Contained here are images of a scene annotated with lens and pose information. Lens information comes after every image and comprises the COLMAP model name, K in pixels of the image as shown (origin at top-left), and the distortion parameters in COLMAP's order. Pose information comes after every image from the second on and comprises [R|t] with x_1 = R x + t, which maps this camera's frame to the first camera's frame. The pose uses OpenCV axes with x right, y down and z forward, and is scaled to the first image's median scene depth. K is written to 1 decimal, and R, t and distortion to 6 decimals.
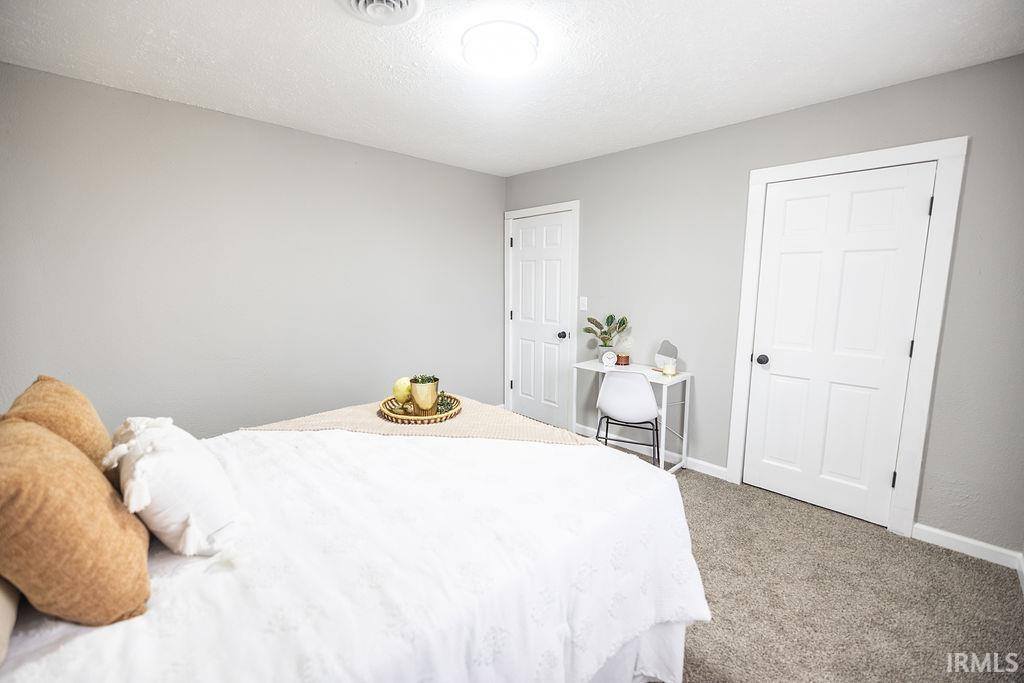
lens RADIAL K [[424.5, 0, 512.1], [0, 424.5, 336.8], [0, 0, 1]] dist [0.001344, 0.000133]
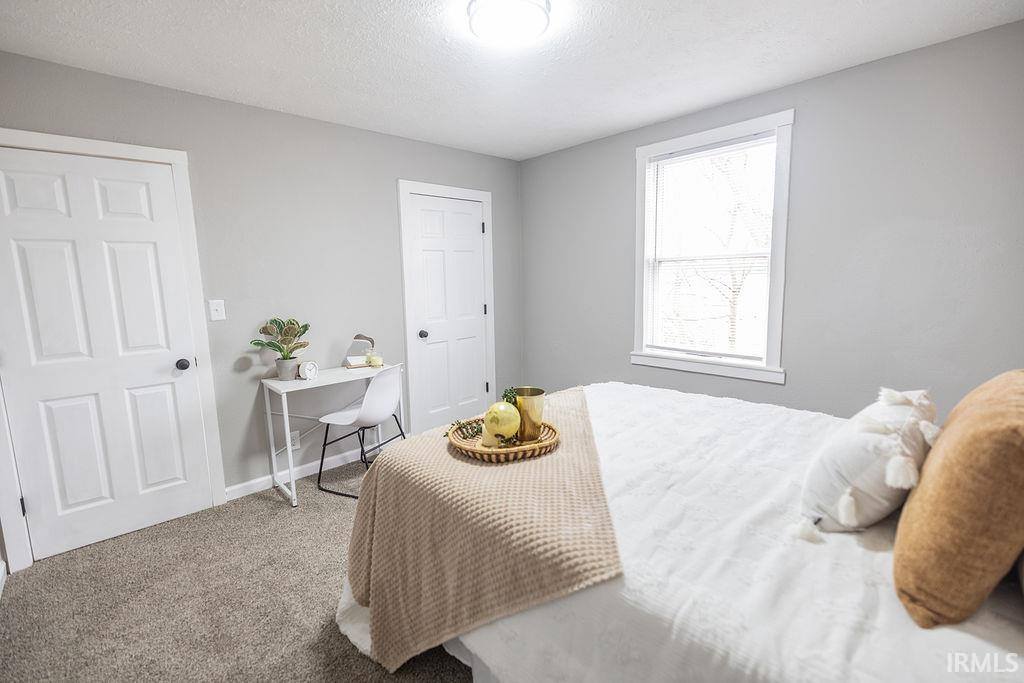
lens RADIAL K [[424.5, 0, 512.1], [0, 424.5, 336.8], [0, 0, 1]] dist [0.001344, 0.000133]
pose [[0.050979, -0.151920, 0.987077, -0.480431], [0.151839, 0.978052, 0.142689, -0.061768], [-0.987090, 0.142602, 0.072928, 0.496661]]
